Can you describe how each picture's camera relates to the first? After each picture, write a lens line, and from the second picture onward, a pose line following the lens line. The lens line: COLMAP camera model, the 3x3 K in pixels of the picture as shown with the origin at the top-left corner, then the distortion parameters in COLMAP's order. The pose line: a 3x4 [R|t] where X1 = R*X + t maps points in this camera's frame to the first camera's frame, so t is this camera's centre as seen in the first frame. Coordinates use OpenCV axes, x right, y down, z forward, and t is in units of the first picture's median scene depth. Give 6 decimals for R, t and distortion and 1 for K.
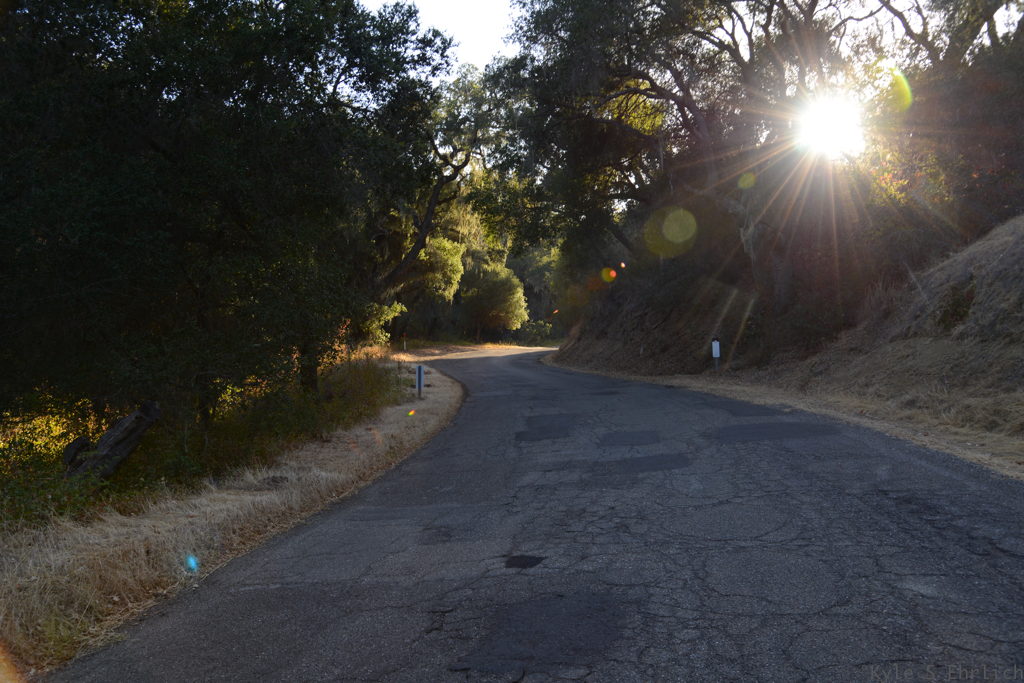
lens RADIAL K [[784.1, 0, 516.8], [0, 784.1, 335.2], [0, 0, 1]] dist [-0.027731, 0.000368]
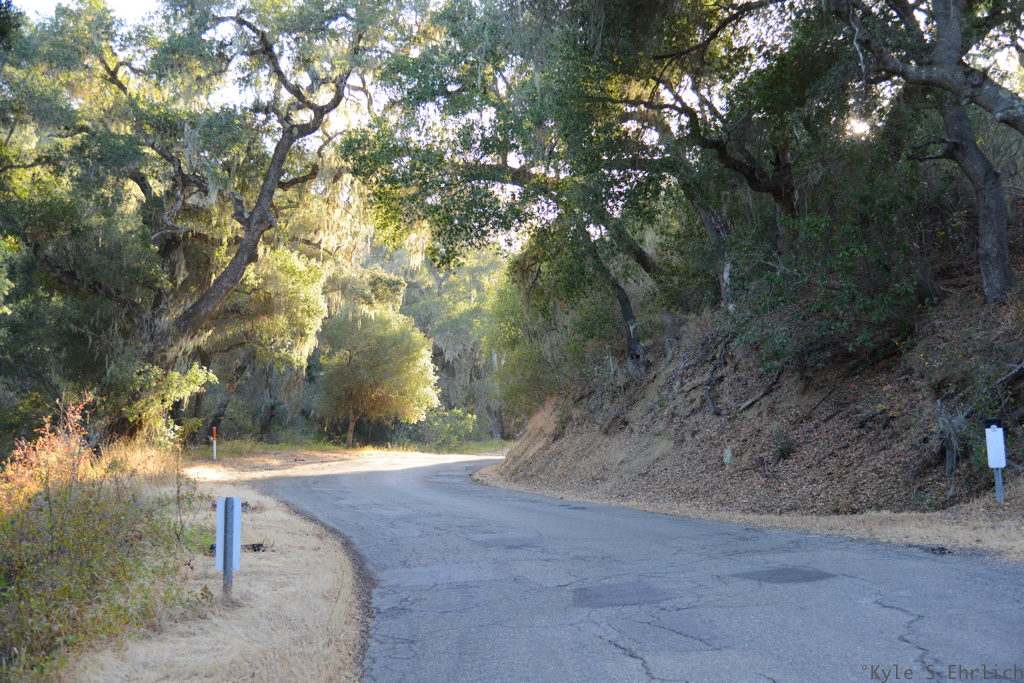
lens RADIAL K [[1204.7, 0, 512.0], [0, 1204.7, 341.5], [0, 0, 1]] dist [-0.028019, 0.010614]
pose [[0.995682, 0.005678, 0.092660, -0.029297], [0.001760, 0.996794, -0.079988, 0.008073], [-0.092817, 0.079806, 0.992480, 0.267603]]
